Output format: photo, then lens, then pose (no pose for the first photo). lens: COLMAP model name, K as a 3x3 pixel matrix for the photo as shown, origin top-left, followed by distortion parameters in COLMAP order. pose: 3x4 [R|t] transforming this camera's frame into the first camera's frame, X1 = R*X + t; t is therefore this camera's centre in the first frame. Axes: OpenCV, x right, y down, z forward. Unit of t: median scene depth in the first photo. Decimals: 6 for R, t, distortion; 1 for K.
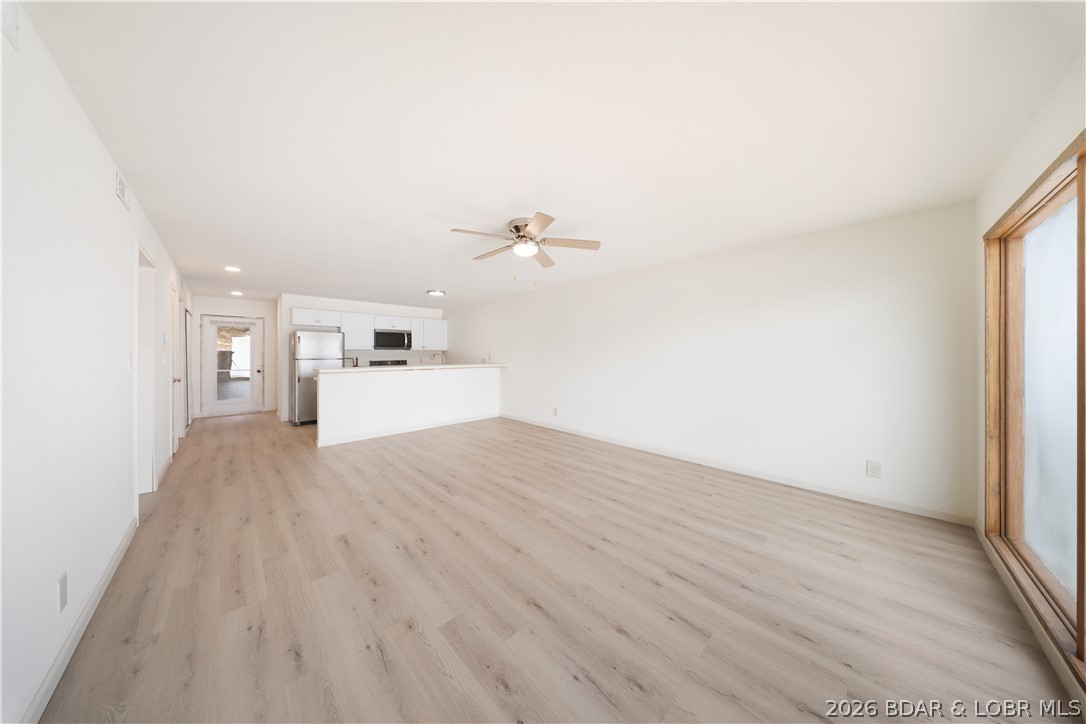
lens RADIAL K [[321.5, 0, 550.8], [0, 321.5, 353.8], [0, 0, 1]] dist [-0.002969, -0.000455]
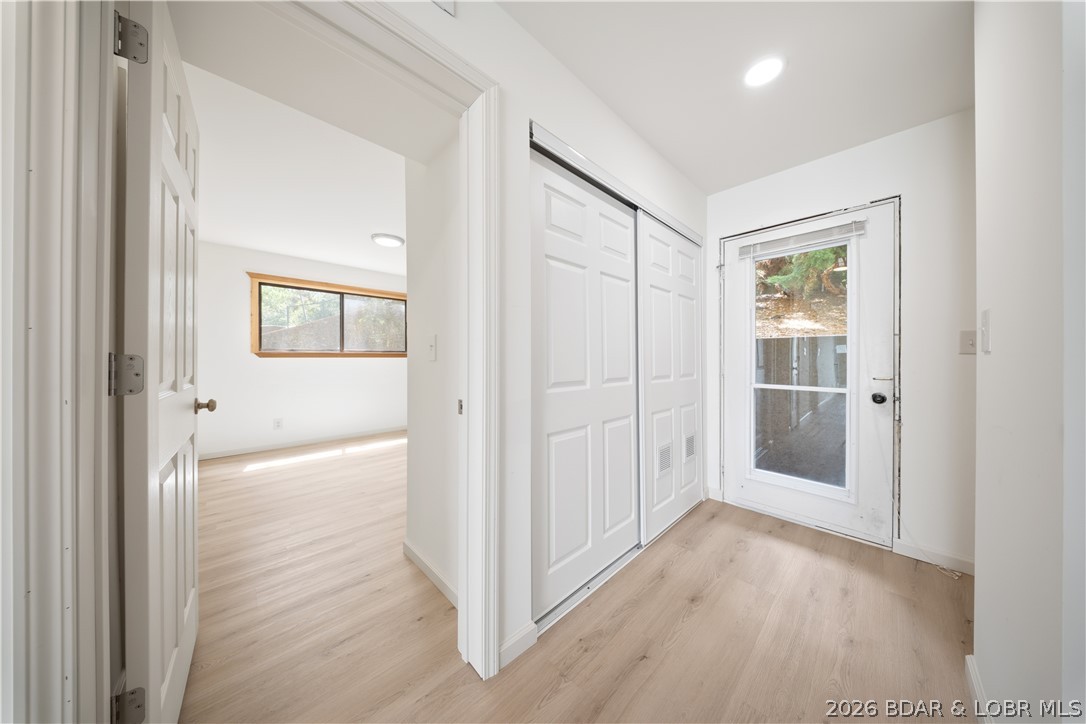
lens RADIAL K [[321.5, 0, 548.2], [0, 321.5, 359.5], [0, 0, 1]] dist [-0.002969, -0.000455]
pose [[-0.017684, 0.004147, -0.999835, -0.790731], [0.001176, 0.999991, 0.004127, 0.025609], [0.999843, -0.001102, -0.017689, 0.902596]]
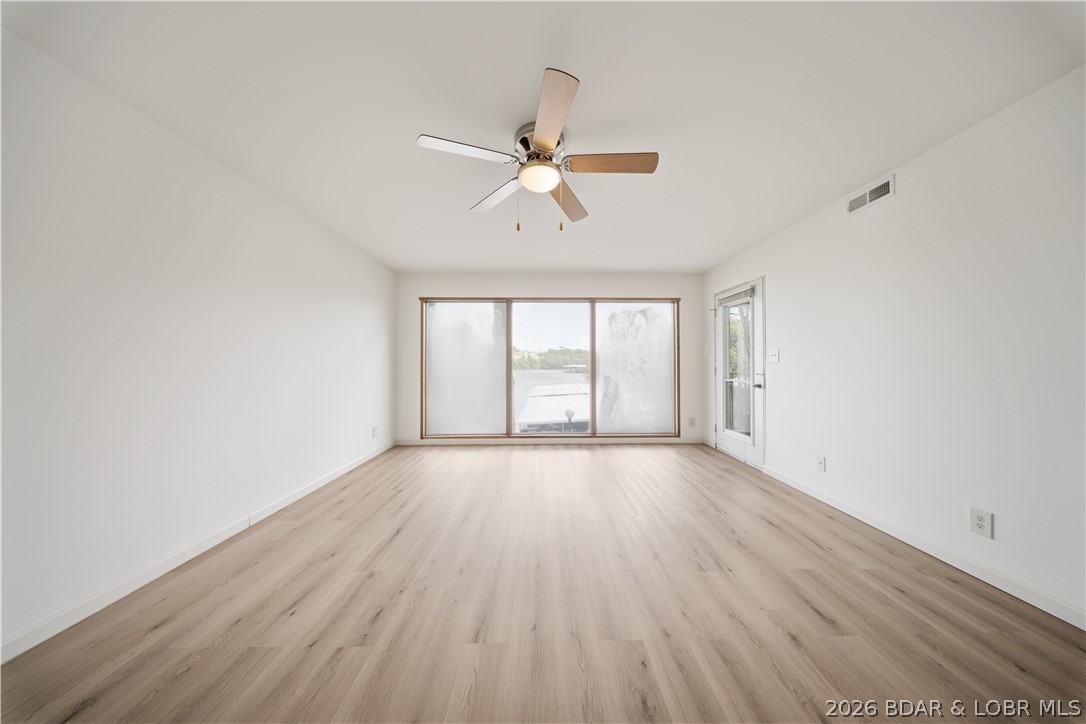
lens RADIAL K [[321.5, 0, 546.0], [0, 321.5, 361.5], [0, 0, 1]] dist [-0.002969, -0.000455]
pose [[-0.717156, 0.001872, 0.696910, -0.261059], [-0.001727, 0.999989, -0.004463, 0.022765], [-0.696910, -0.004404, -0.717145, 0.706564]]
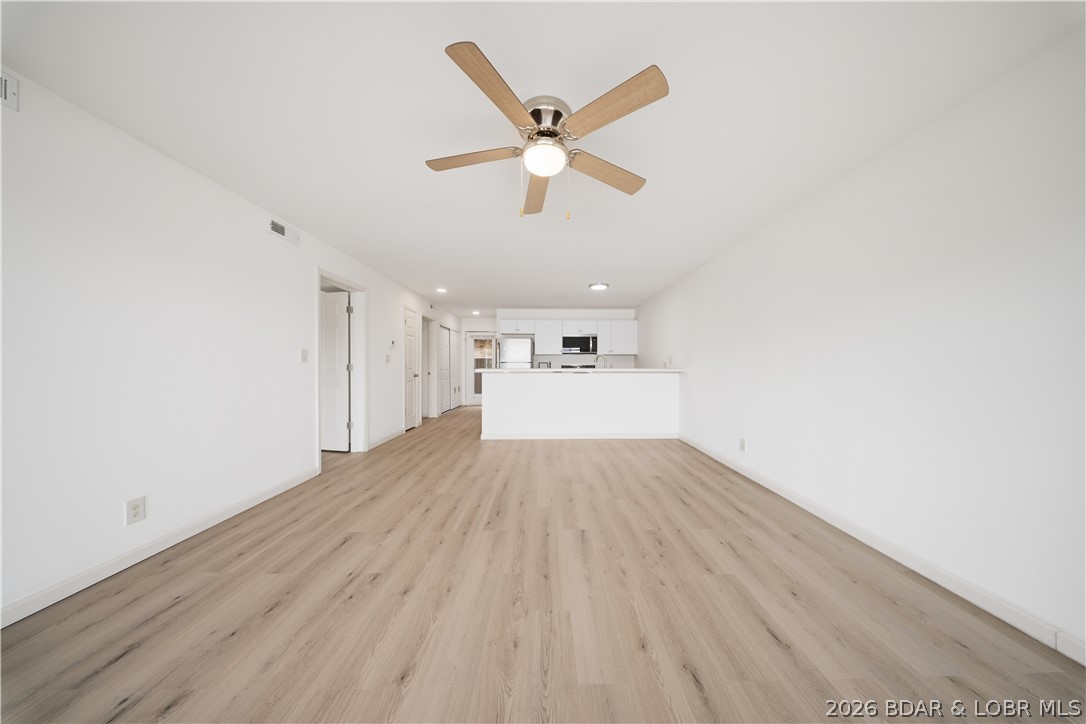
lens RADIAL K [[321.5, 0, 550.5], [0, 321.5, 369.0], [0, 0, 1]] dist [-0.002969, -0.000455]
pose [[0.719524, 0.009301, -0.694406, 0.166380], [0.000342, 0.999905, 0.013747, 0.024467], [0.694468, -0.010128, 0.719453, 0.281123]]
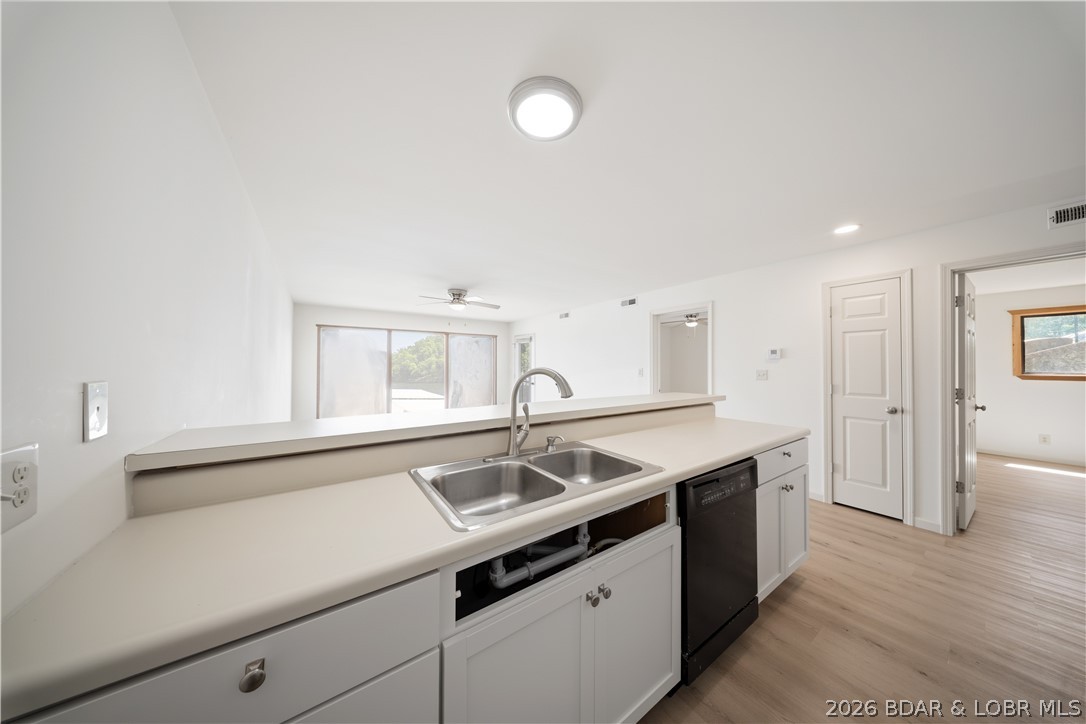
lens RADIAL K [[321.5, 0, 554.2], [0, 321.5, 360.0], [0, 0, 1]] dist [-0.002969, -0.000455]
pose [[-0.988274, -0.001591, 0.152684, -0.408765], [-0.004367, 0.999831, -0.017851, -0.006316], [-0.152630, -0.018308, -0.988114, 1.259987]]
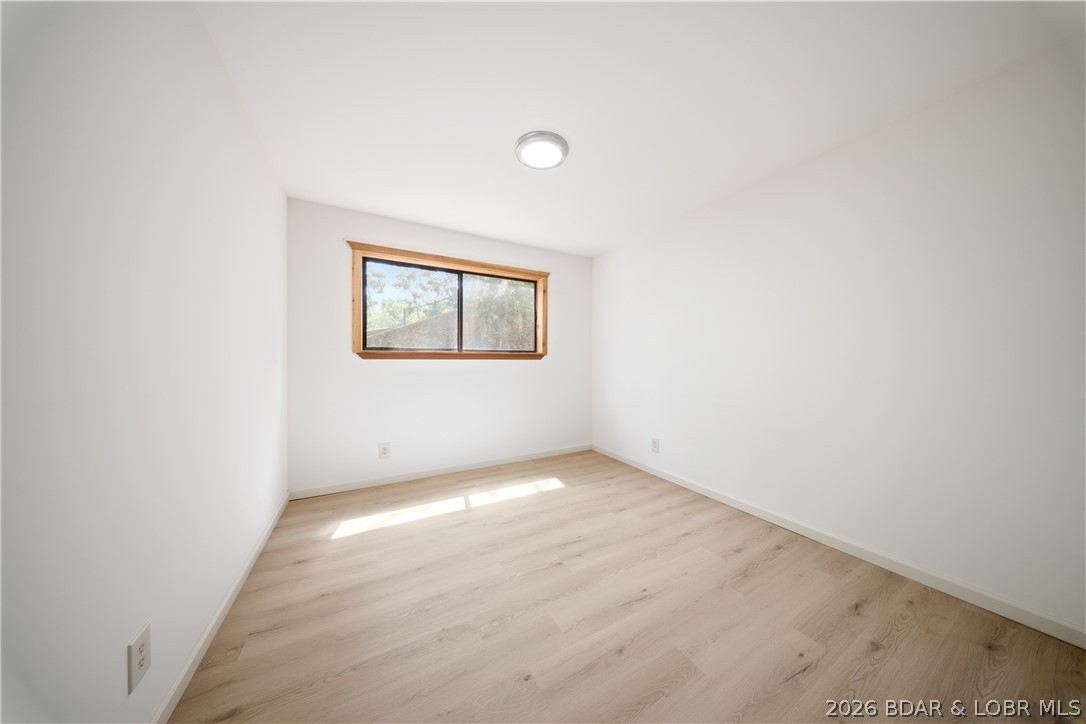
lens RADIAL K [[321.5, 0, 550.6], [0, 321.5, 358.7], [0, 0, 1]] dist [-0.002969, -0.000455]
pose [[-0.275423, -0.002883, -0.961319, -1.063895], [0.002213, 0.999991, -0.003633, 0.025632], [0.961321, -0.003128, -0.275414, 0.693376]]
